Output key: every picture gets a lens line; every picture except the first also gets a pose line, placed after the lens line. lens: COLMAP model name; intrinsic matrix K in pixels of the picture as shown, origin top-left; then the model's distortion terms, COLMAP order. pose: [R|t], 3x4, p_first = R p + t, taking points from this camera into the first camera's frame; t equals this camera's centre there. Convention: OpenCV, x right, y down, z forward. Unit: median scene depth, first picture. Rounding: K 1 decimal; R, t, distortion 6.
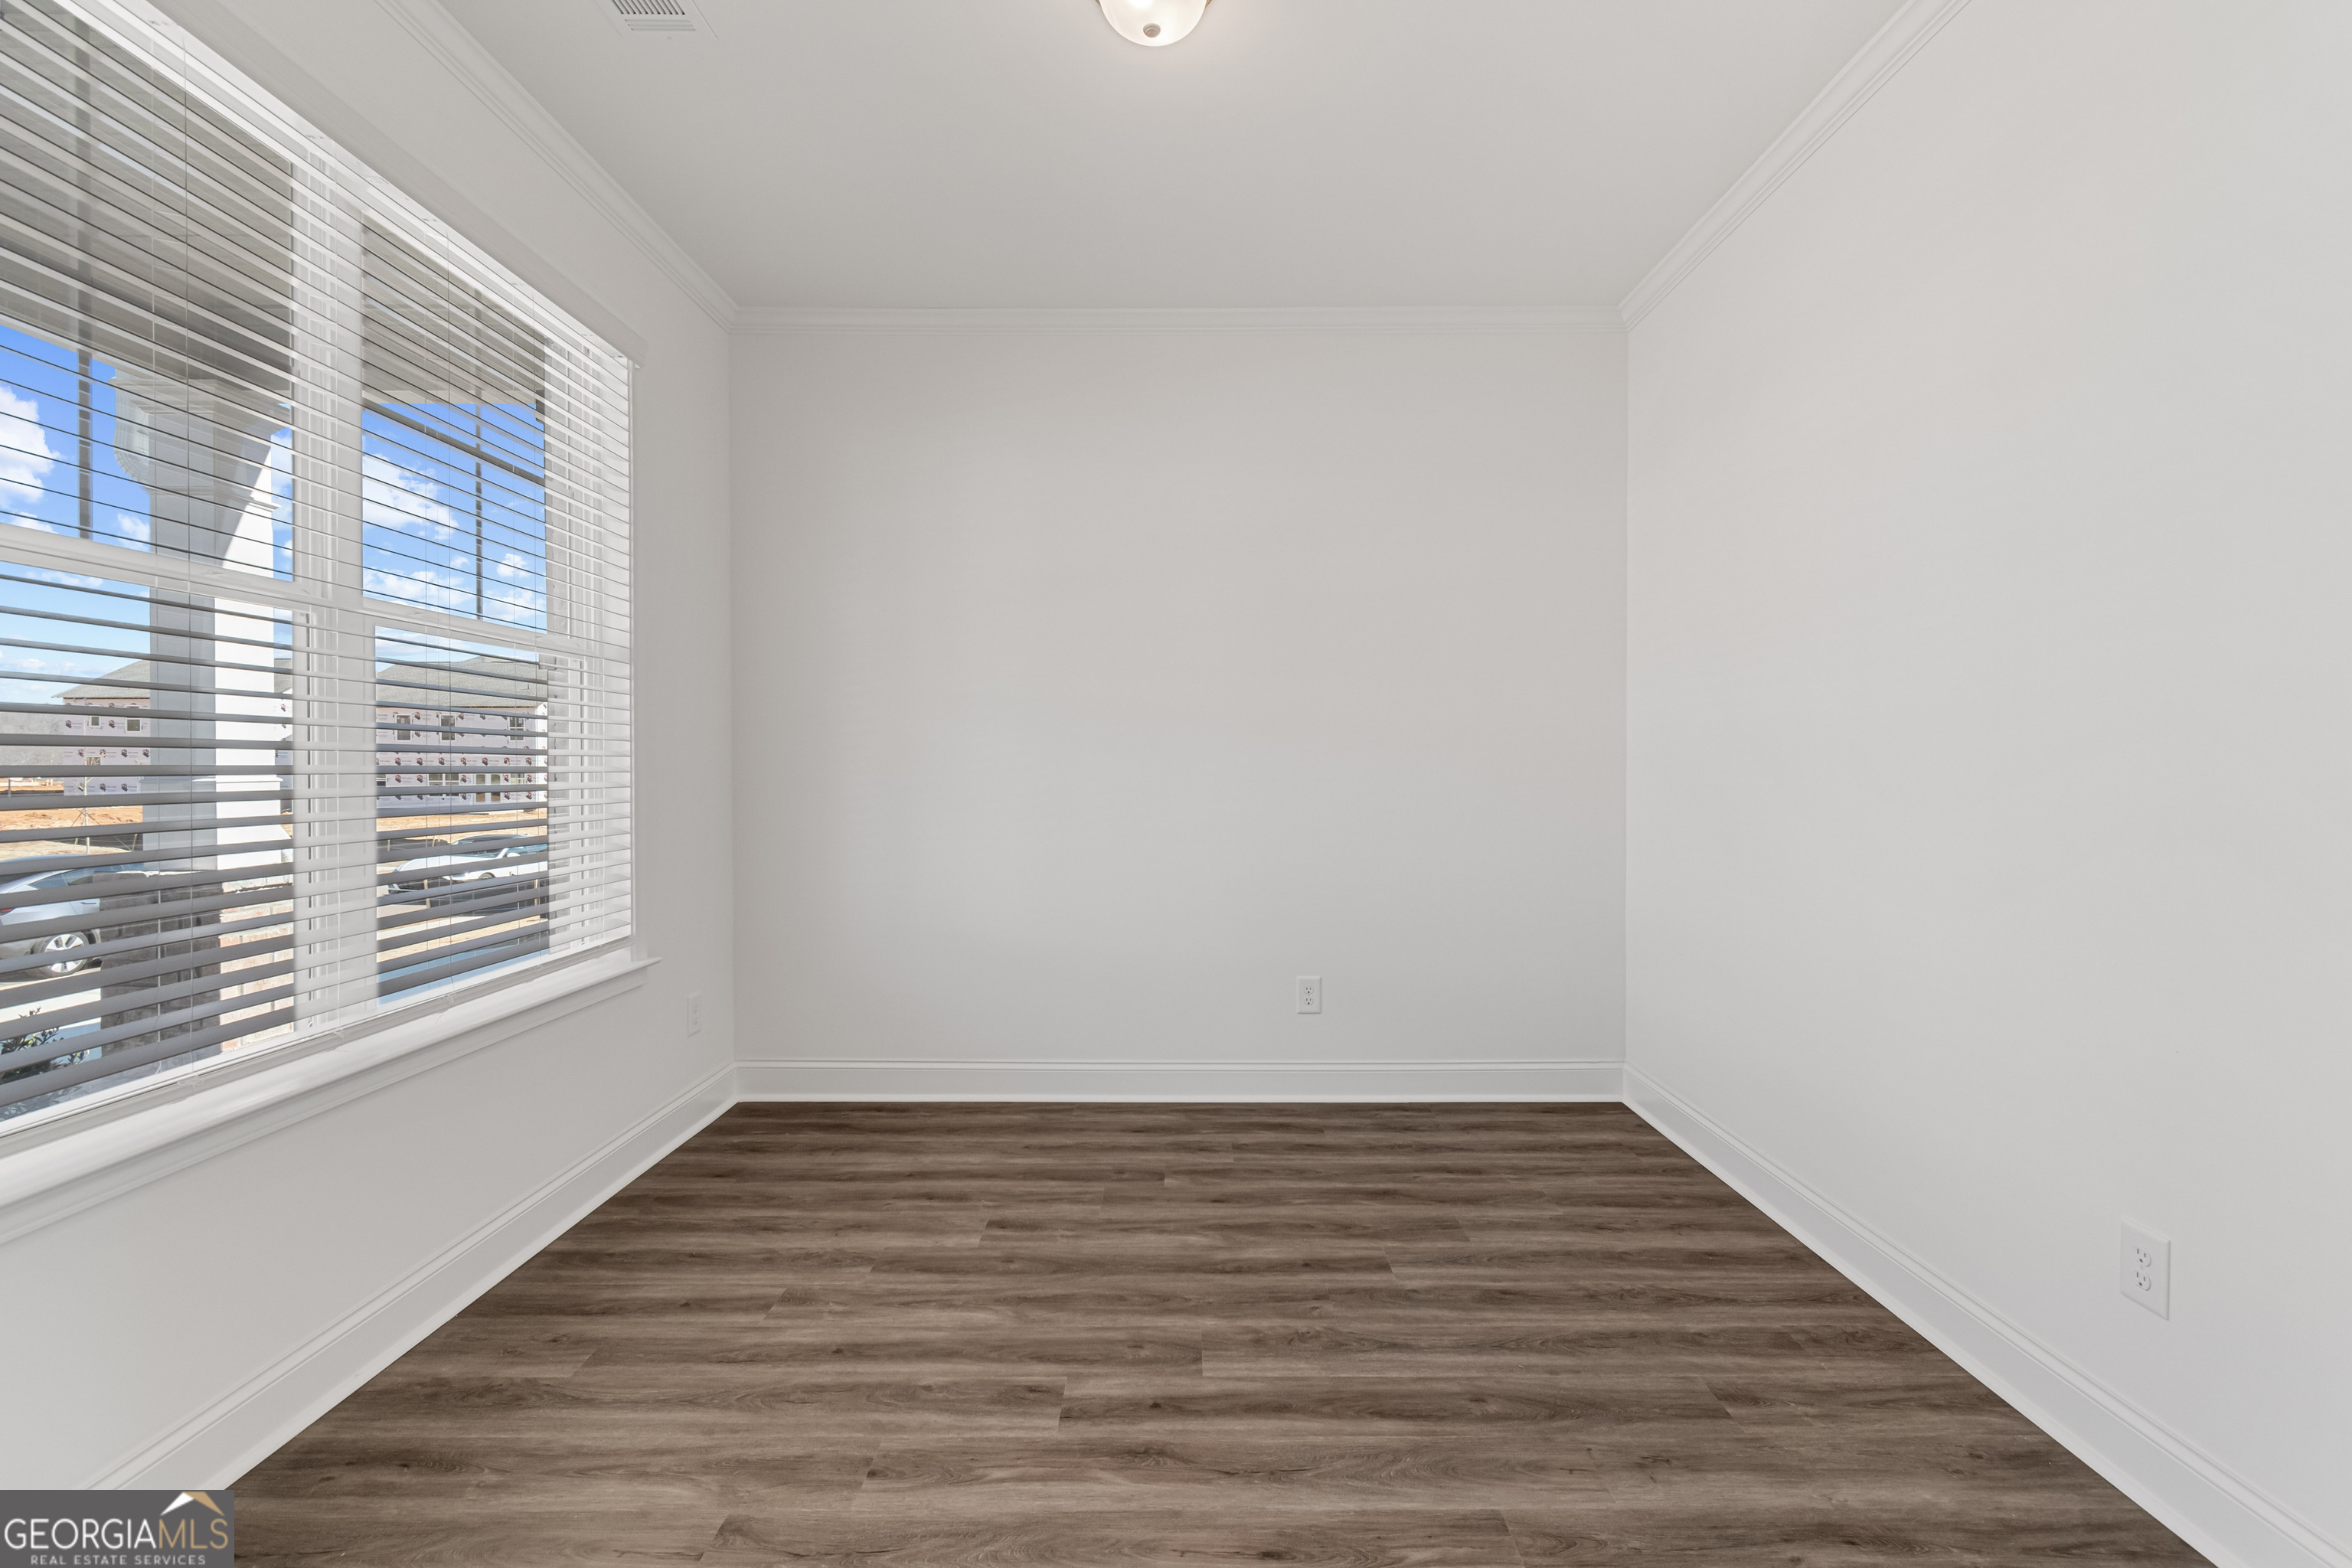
lens RADIAL K [[1048.5, 0, 1191.3], [0, 1048.5, 769.0], [0, 0, 1]] dist [0.002916, -0.001264]
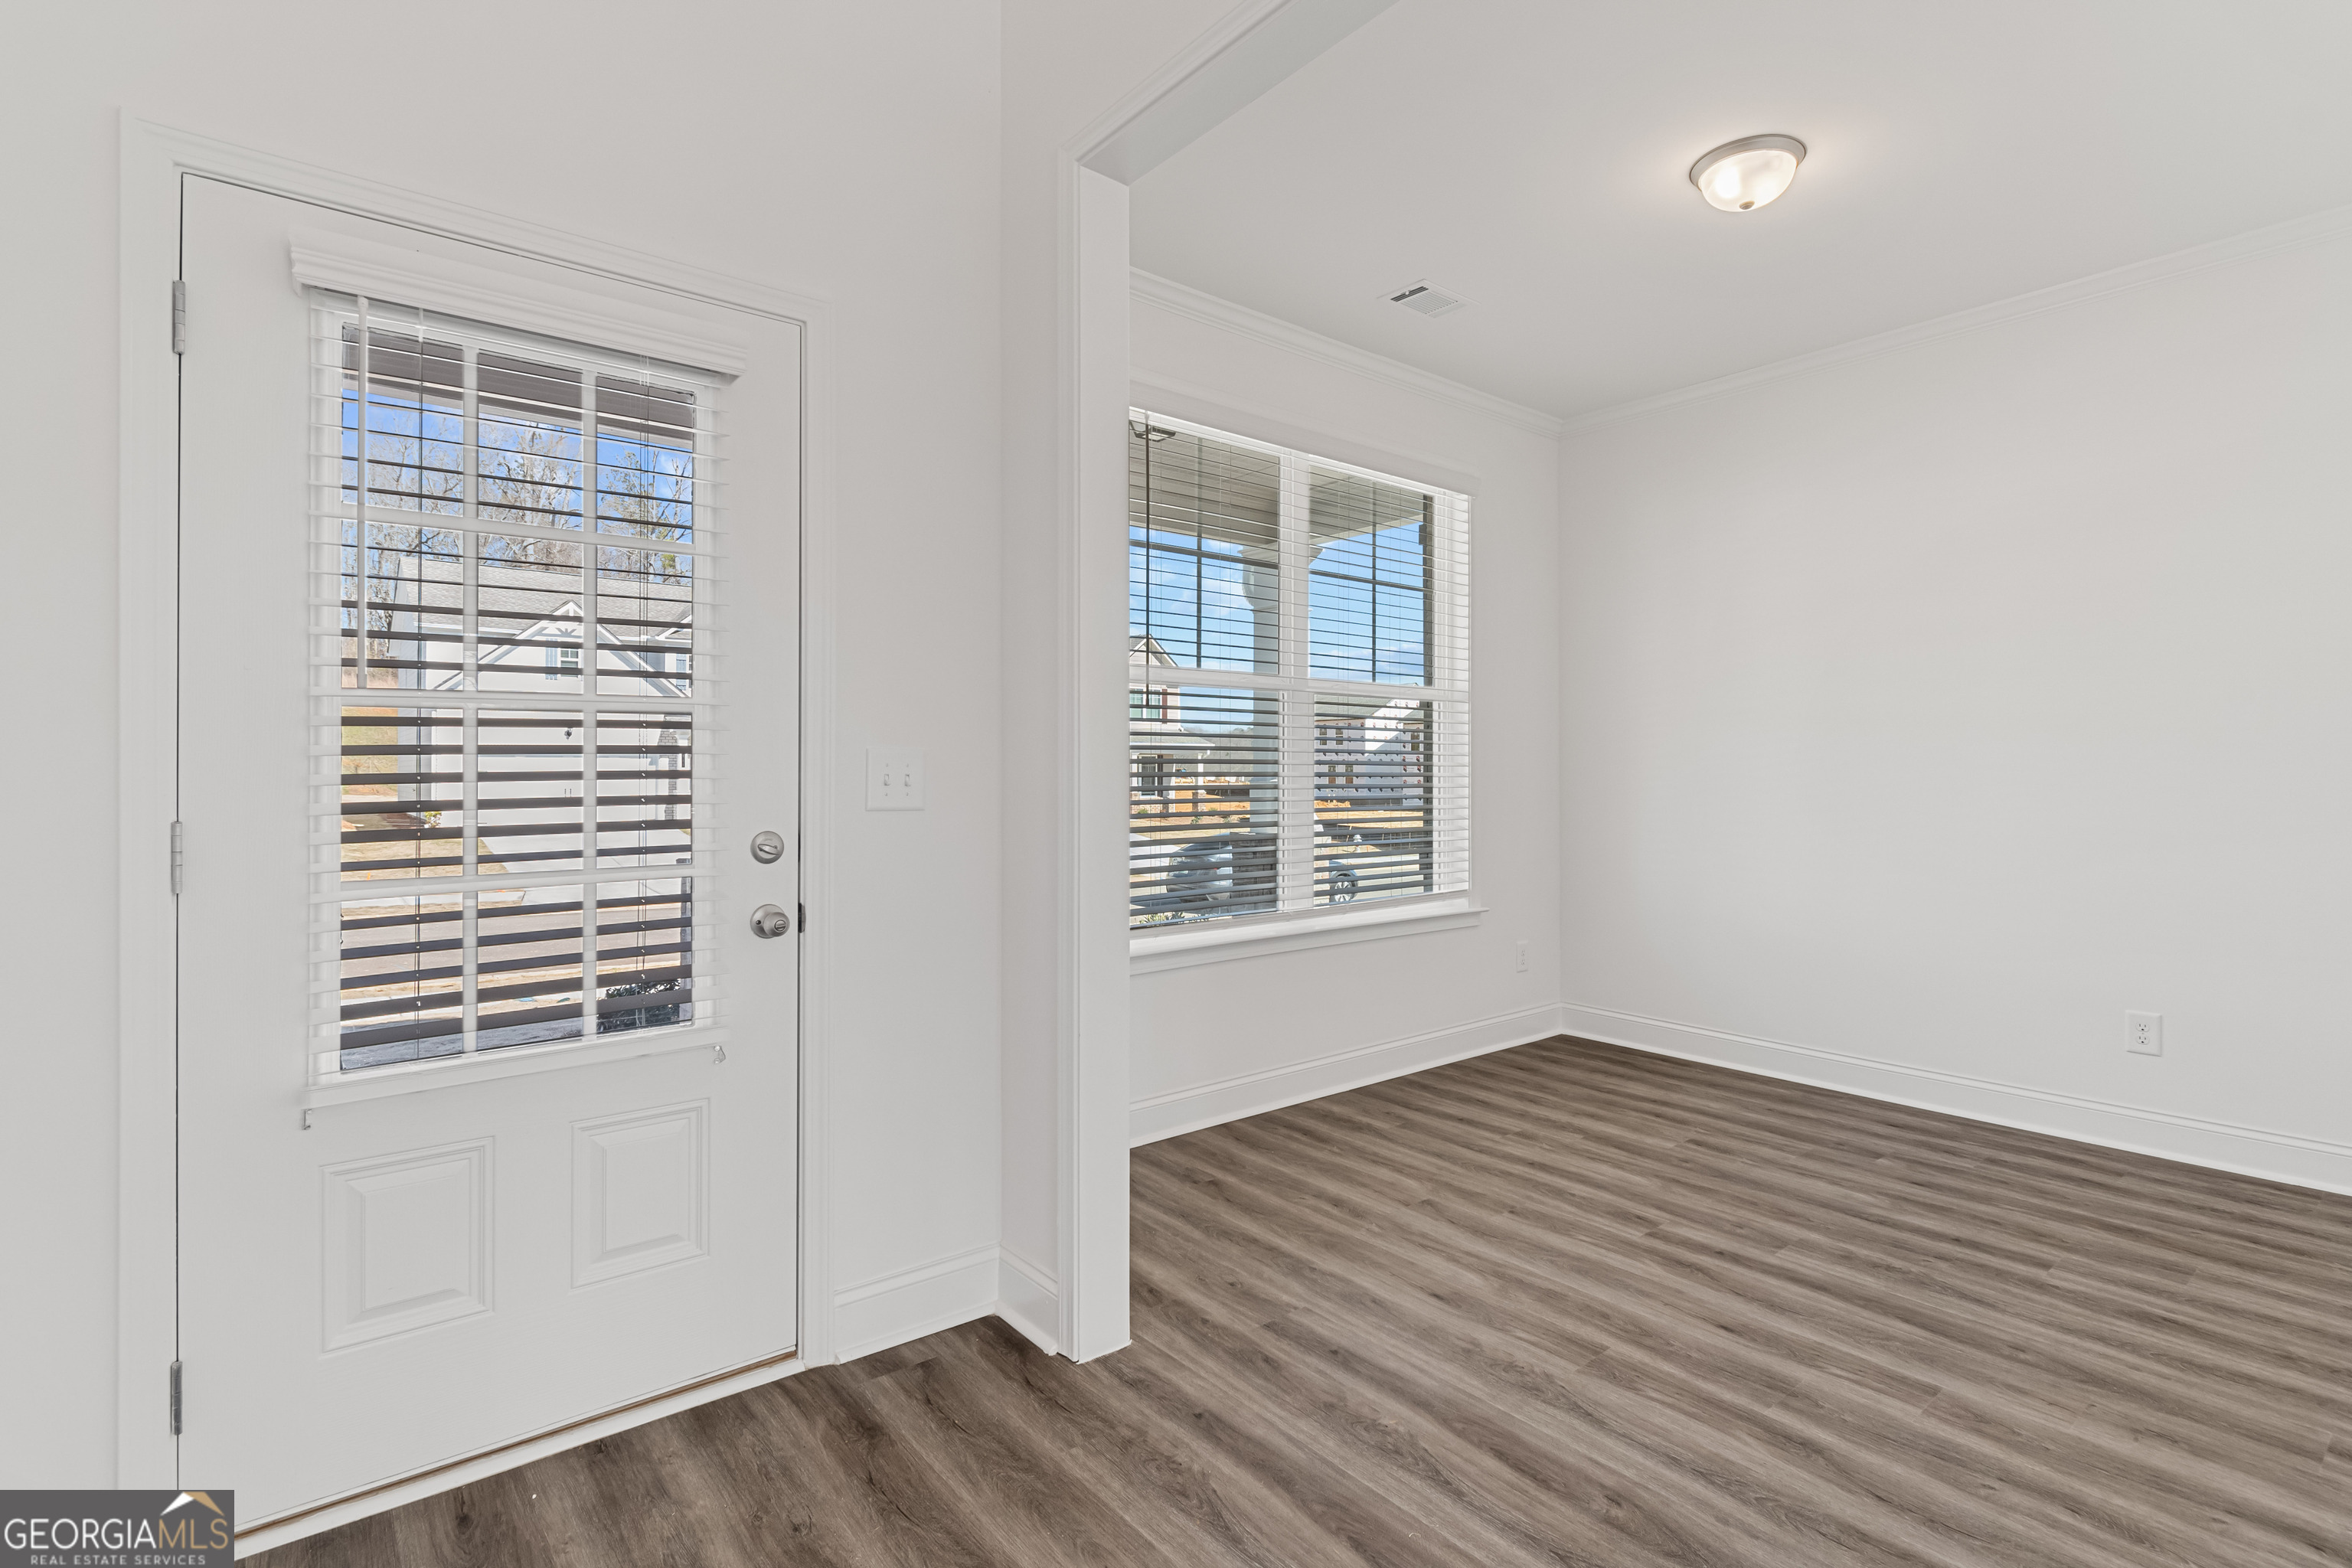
lens RADIAL K [[1132.6, 0, 1175.6], [0, 1132.6, 769.2], [0, 0, 1]] dist [-0.000910, -0.000341]
pose [[0.624077, -0.001301, -0.781362, 0.503174], [-0.004217, 0.999978, -0.005033, 0.001608], [0.781351, 0.006436, 0.624058, -0.337925]]
